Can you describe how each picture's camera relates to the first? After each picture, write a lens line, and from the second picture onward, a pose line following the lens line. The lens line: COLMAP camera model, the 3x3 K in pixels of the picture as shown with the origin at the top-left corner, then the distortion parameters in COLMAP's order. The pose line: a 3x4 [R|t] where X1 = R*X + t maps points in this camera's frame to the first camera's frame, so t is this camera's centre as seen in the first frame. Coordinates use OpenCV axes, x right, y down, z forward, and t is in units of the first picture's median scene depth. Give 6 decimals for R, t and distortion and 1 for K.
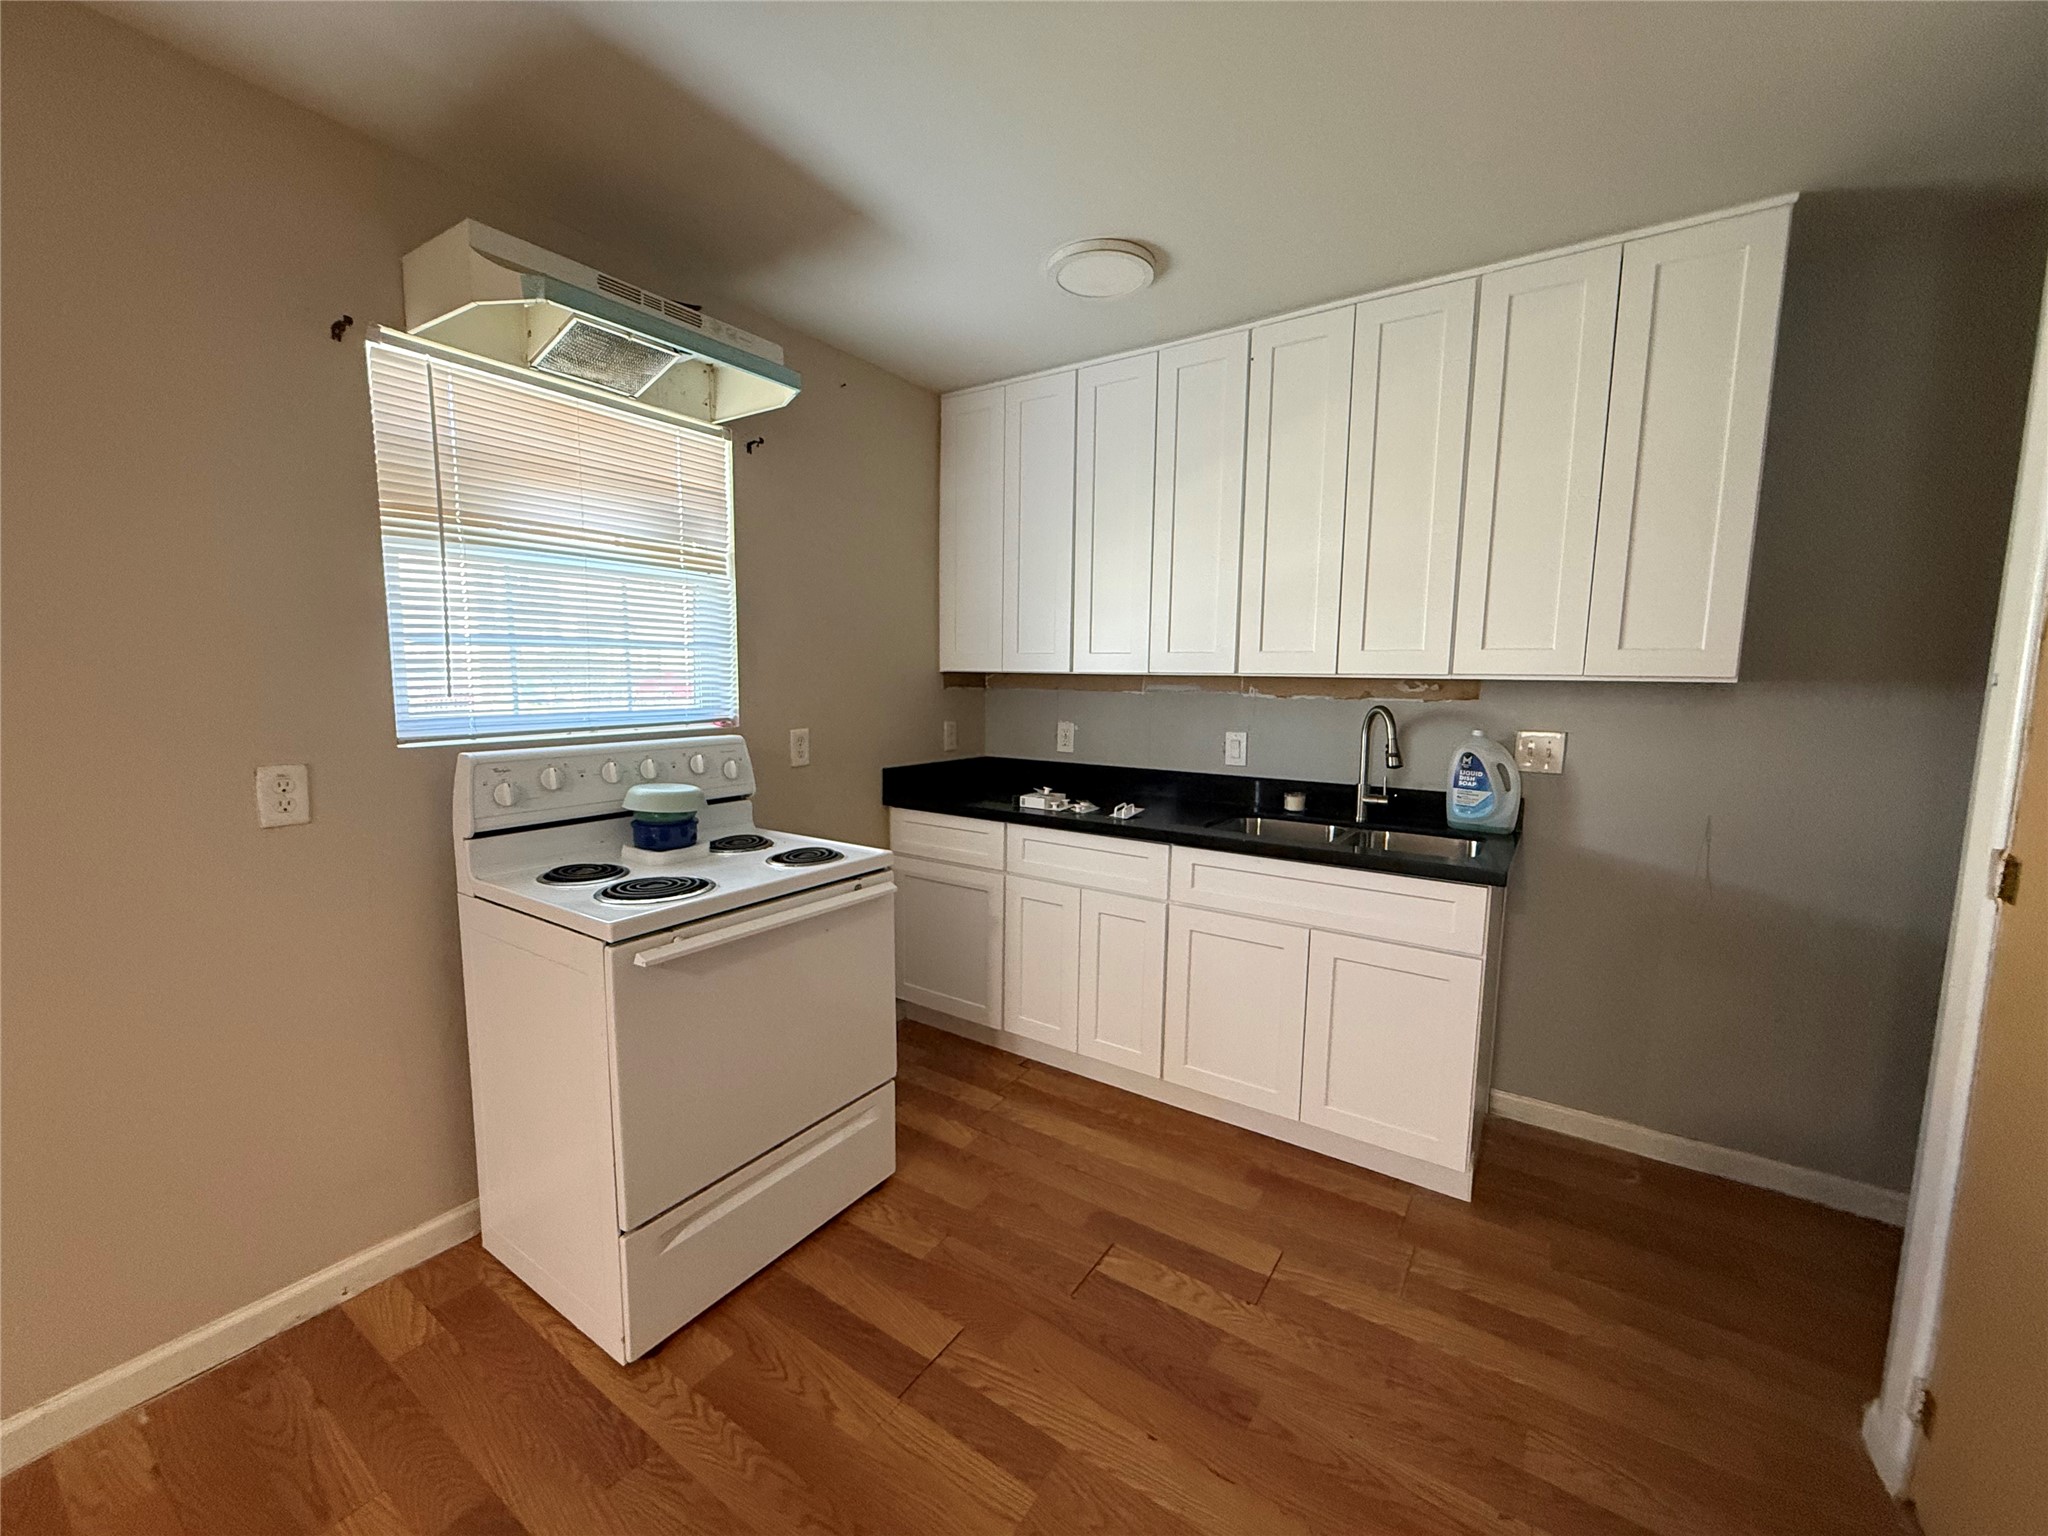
lens RADIAL K [[813.6, 0, 1022.0], [0, 813.6, 768.9], [0, 0, 1]] dist [-0.000286, -0.001202]
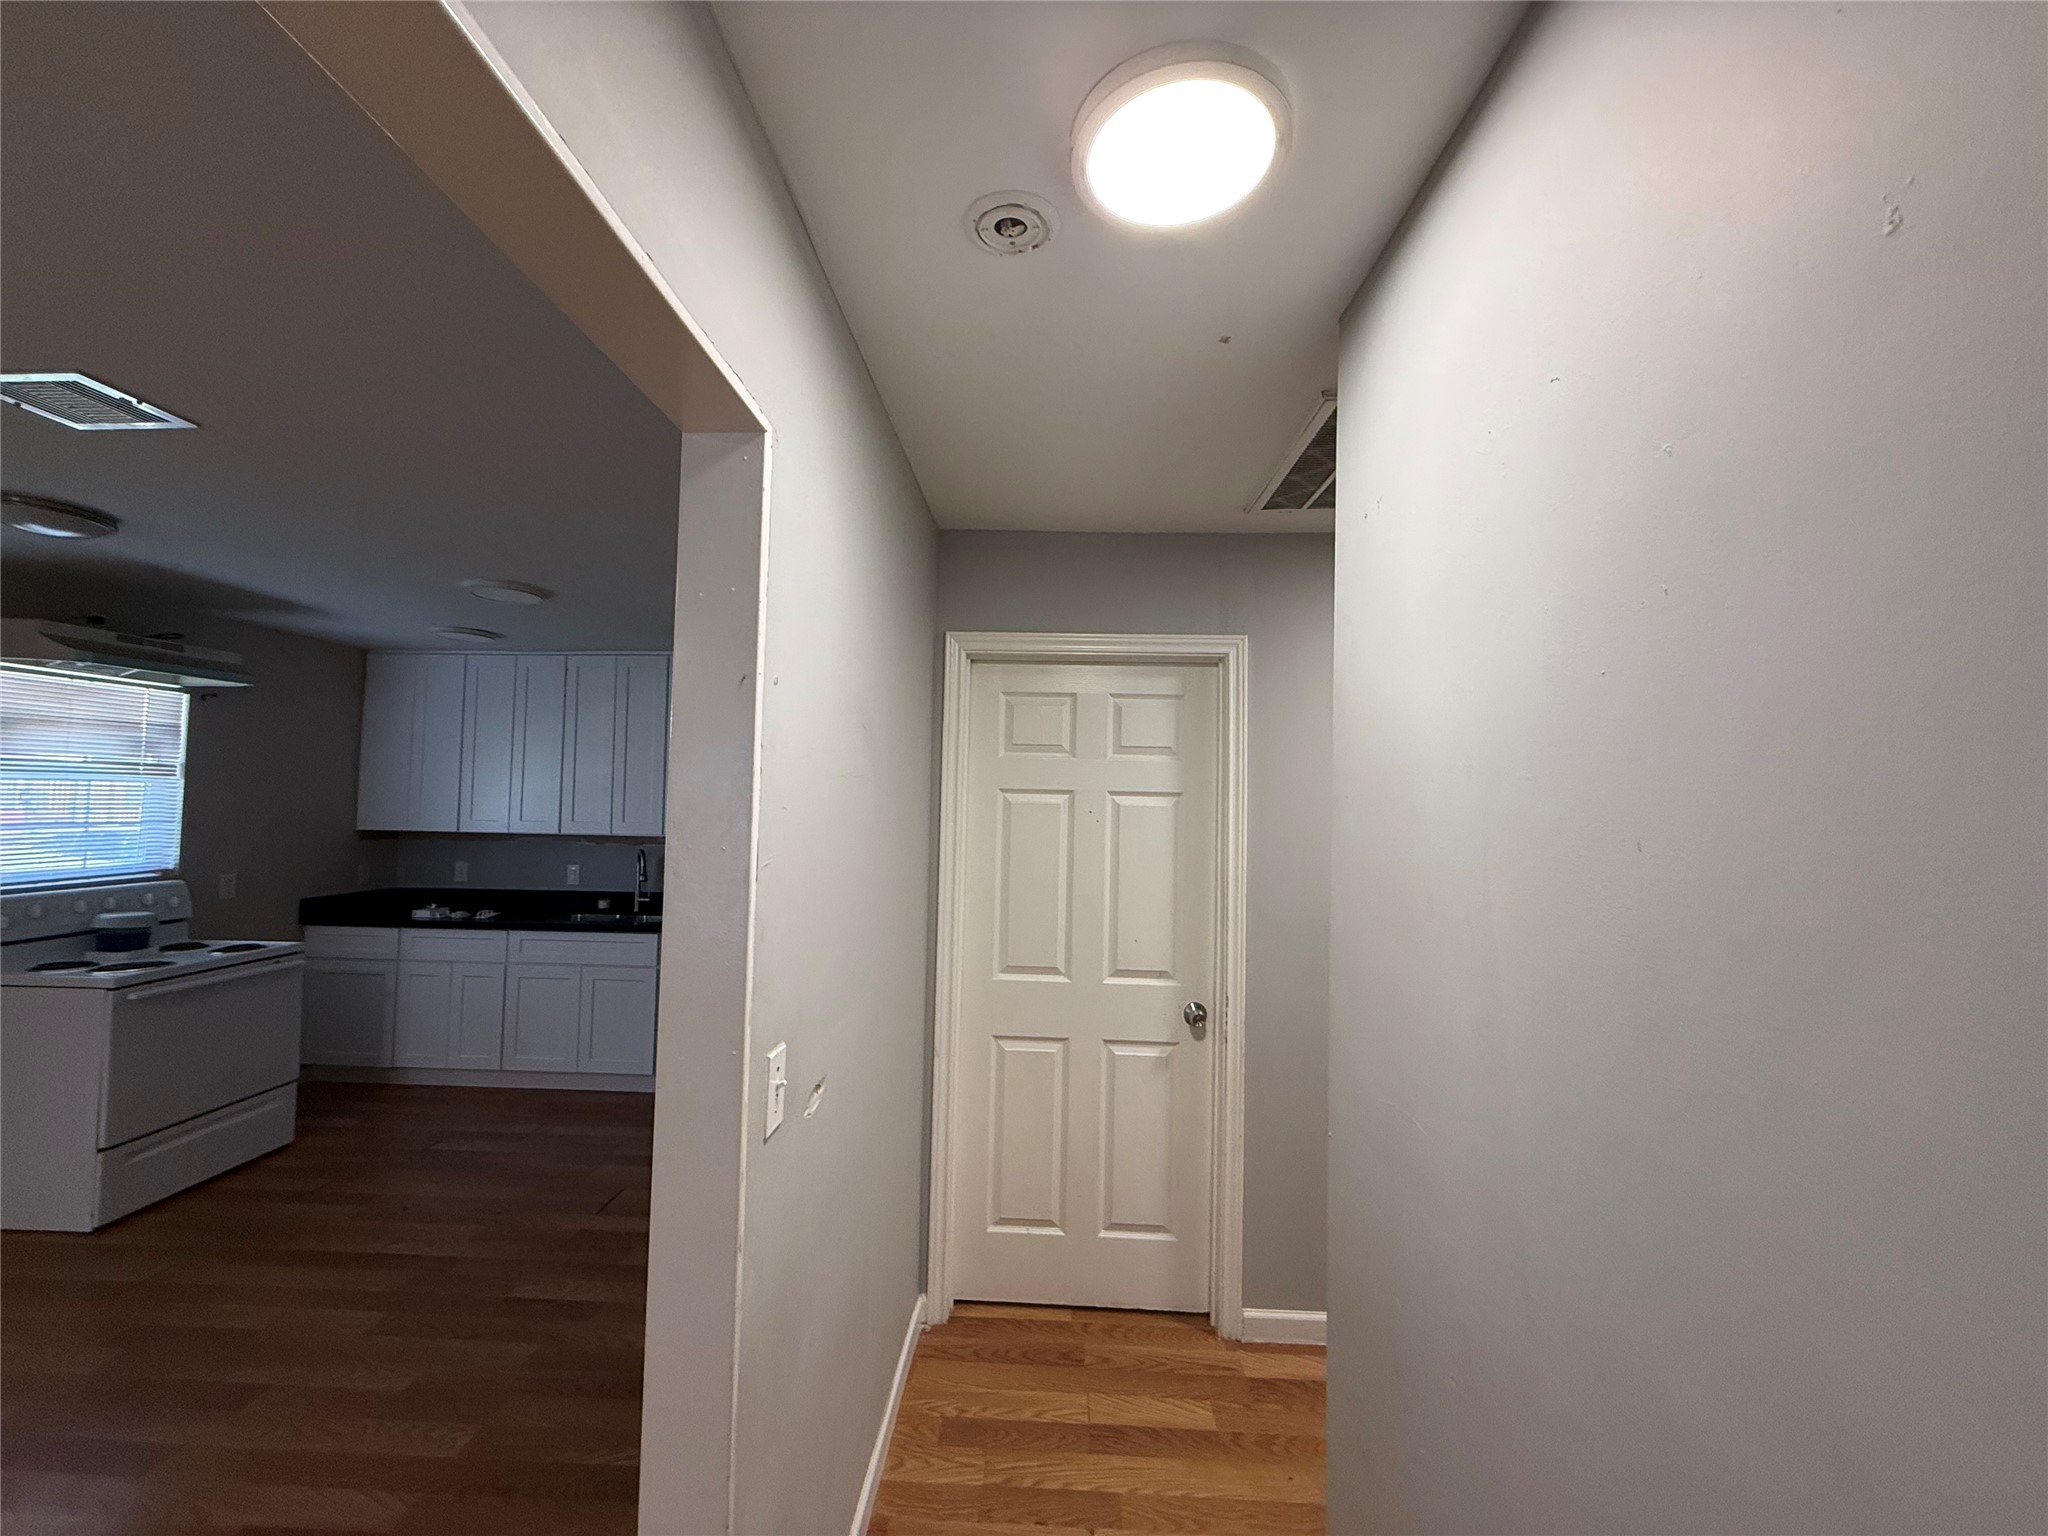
lens RADIAL K [[813.6, 0, 1030.7], [0, 813.6, 766.4], [0, 0, 1]] dist [-0.000286, -0.001202]
pose [[0.848526, 0.026500, 0.528490, 0.196299], [0.054565, 0.989039, -0.137202, 0.043140], [-0.526333, 0.145256, 0.837779, -1.131153]]
